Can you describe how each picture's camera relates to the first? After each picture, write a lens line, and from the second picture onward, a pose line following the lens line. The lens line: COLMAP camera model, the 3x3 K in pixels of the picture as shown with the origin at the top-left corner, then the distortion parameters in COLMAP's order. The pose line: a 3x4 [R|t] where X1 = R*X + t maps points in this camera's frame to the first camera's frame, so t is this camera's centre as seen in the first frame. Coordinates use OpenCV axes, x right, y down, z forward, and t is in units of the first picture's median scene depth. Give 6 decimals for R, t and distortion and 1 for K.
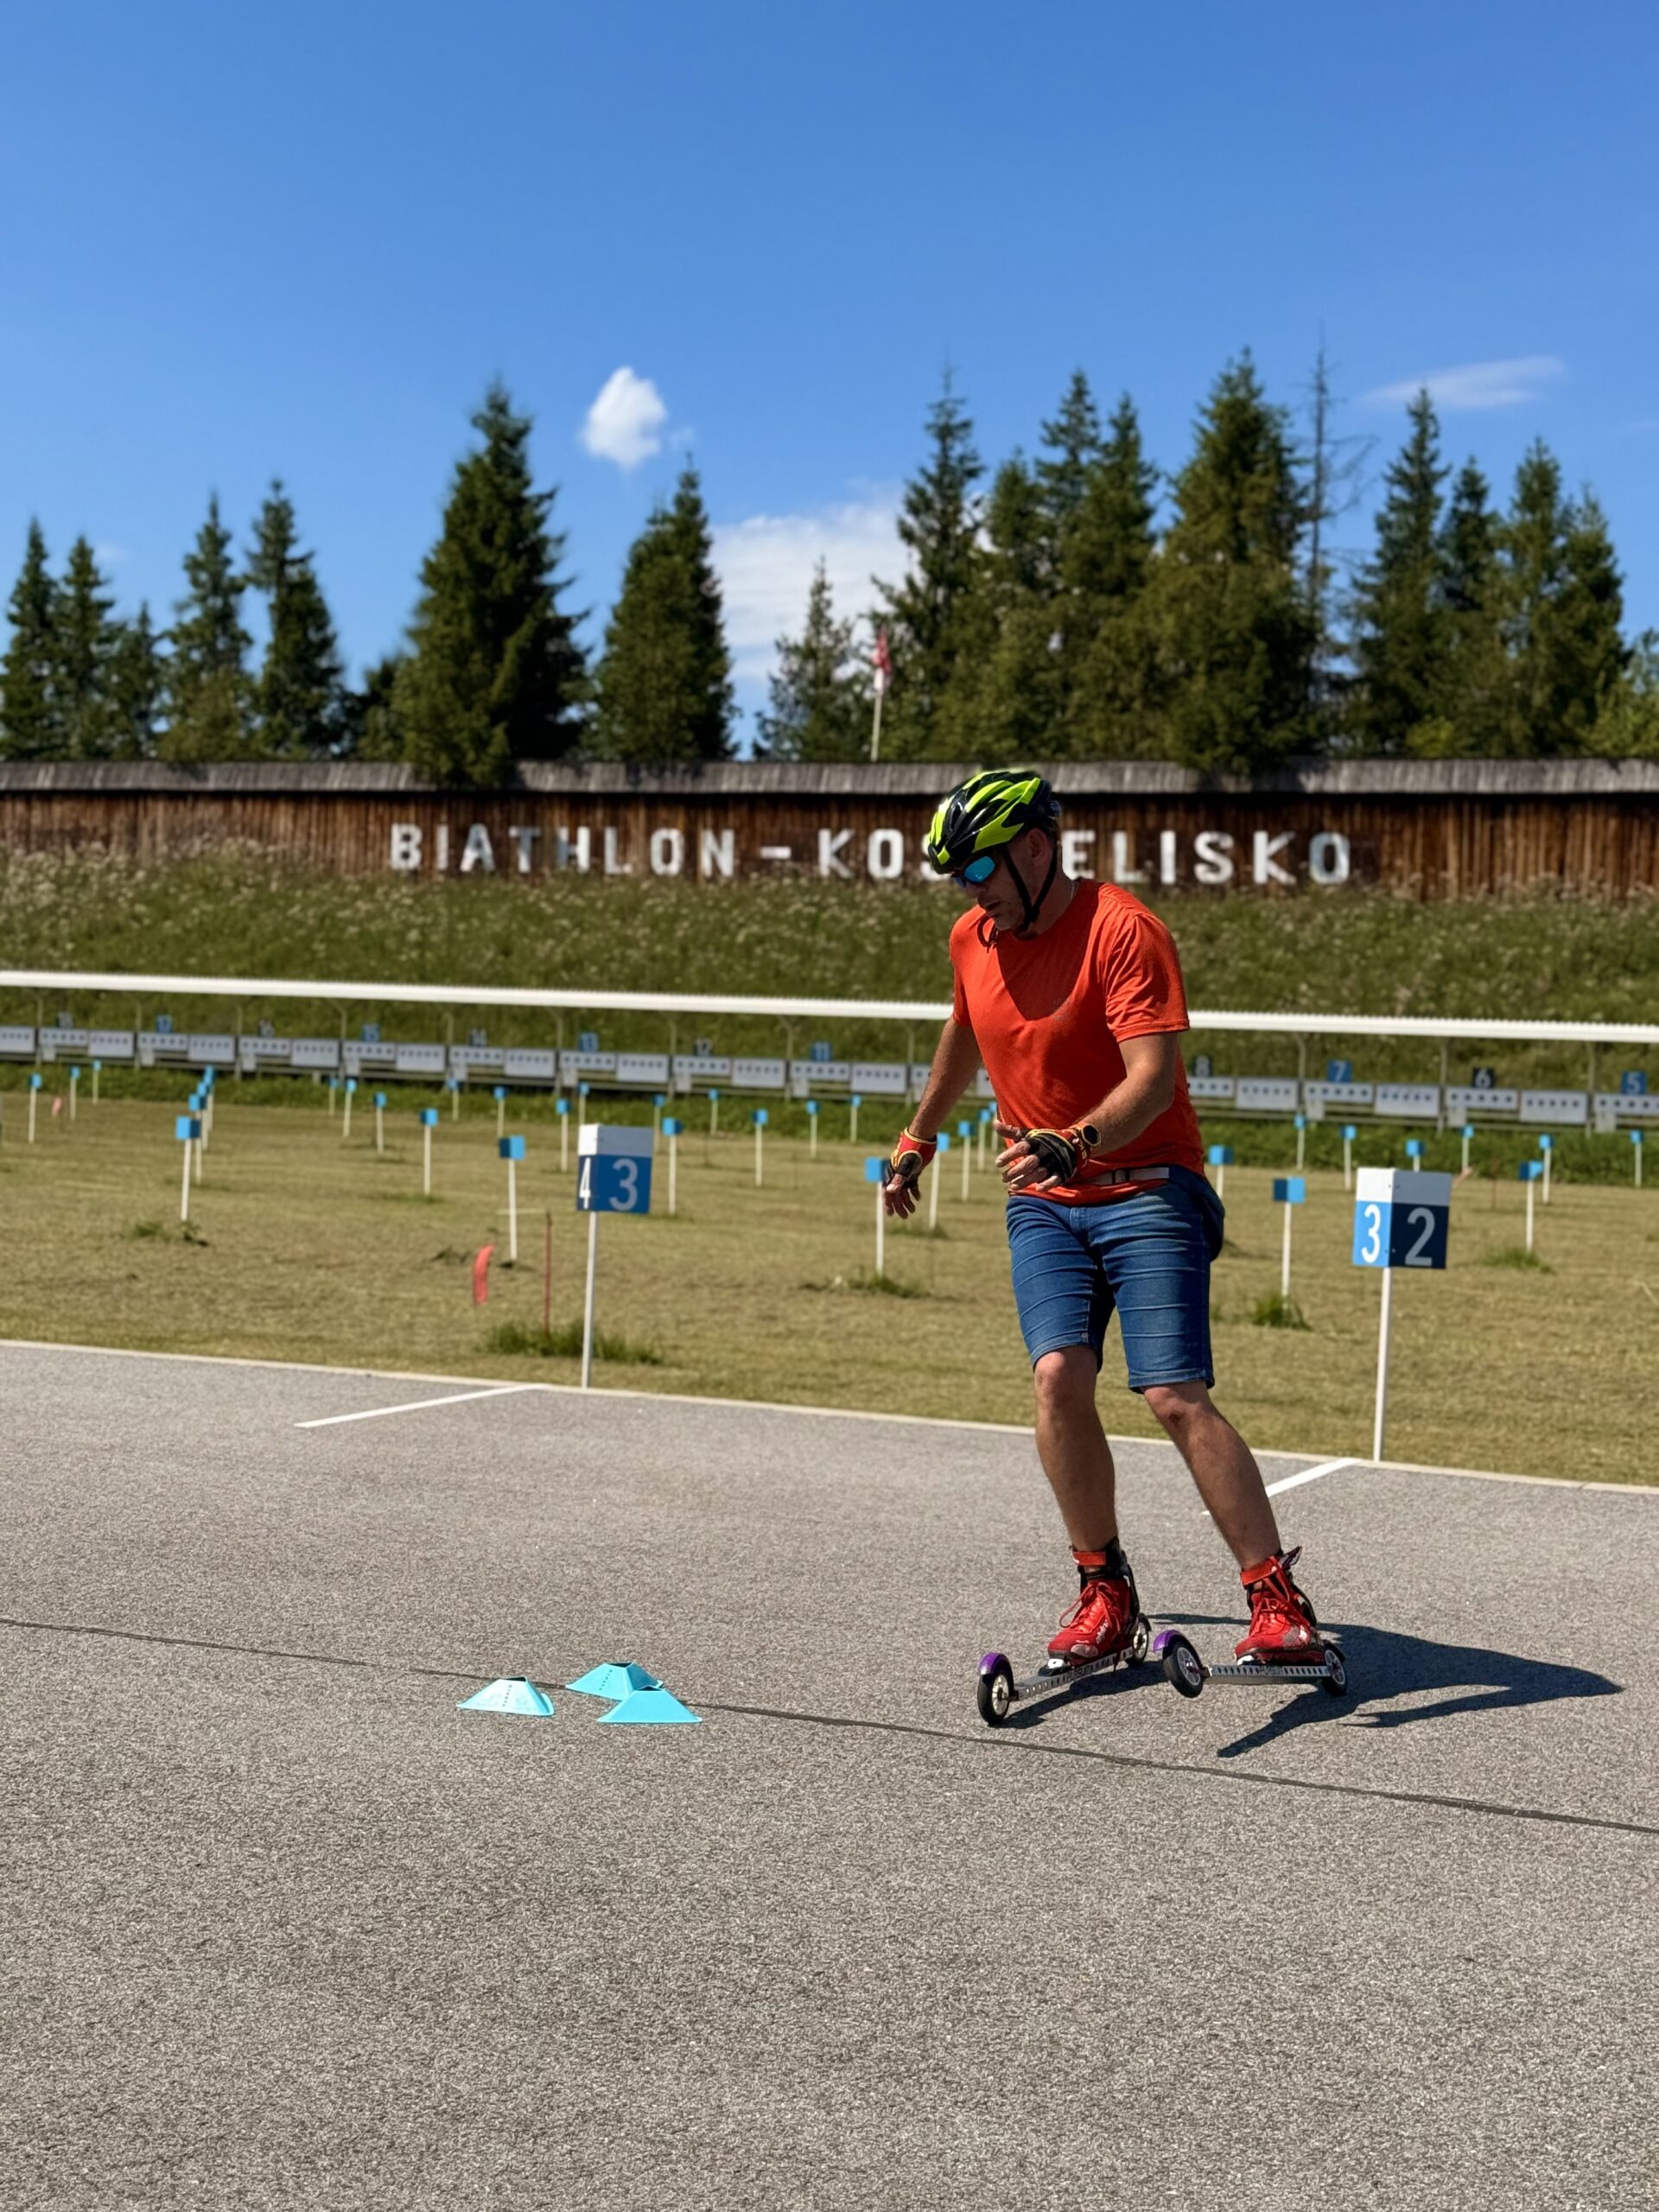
lens RADIAL K [[3317.7, 0, 830.9], [0, 3317.7, 1148.8], [0, 0, 1]] dist [0.250455, -0.013308]
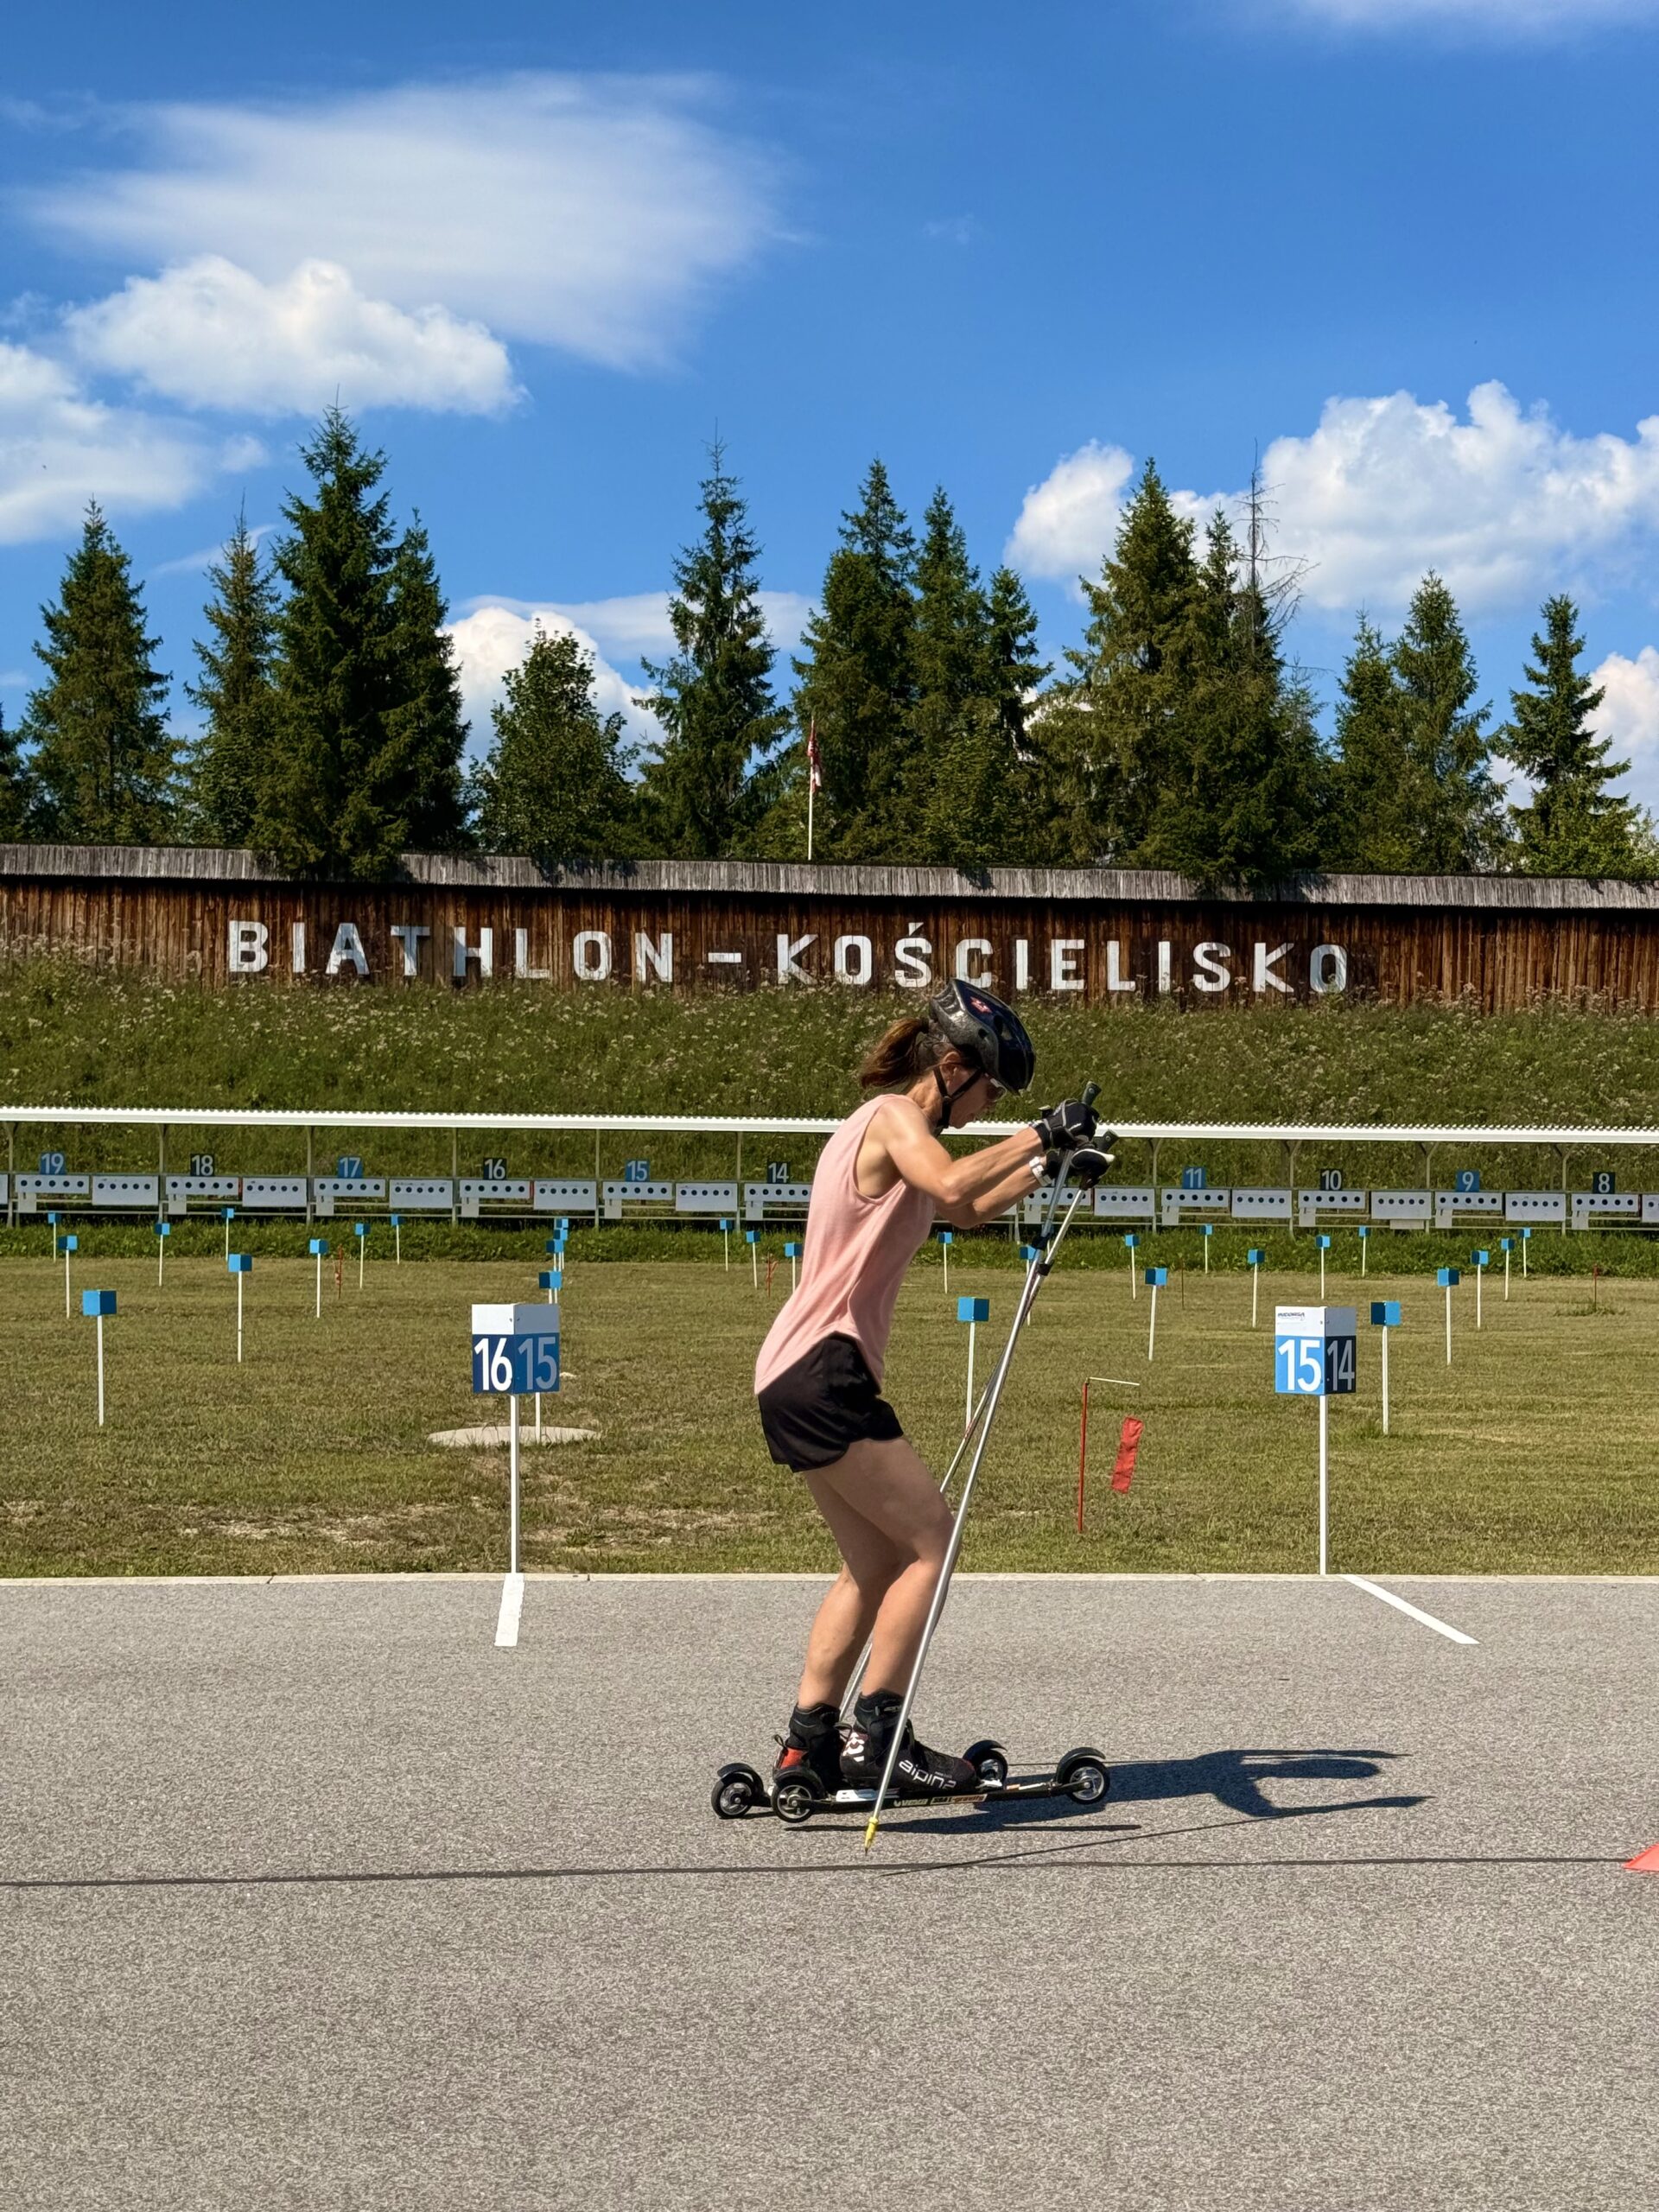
lens RADIAL K [[3317.7, 0, 830.9], [0, 3317.7, 1148.8], [0, 0, 1]] dist [0.250455, -0.013308]
pose [[0.856537, -0.025132, 0.515474, -0.468740], [0.036108, 0.999284, -0.011278, -0.024720], [-0.514822, 0.028272, 0.856831, 0.198214]]
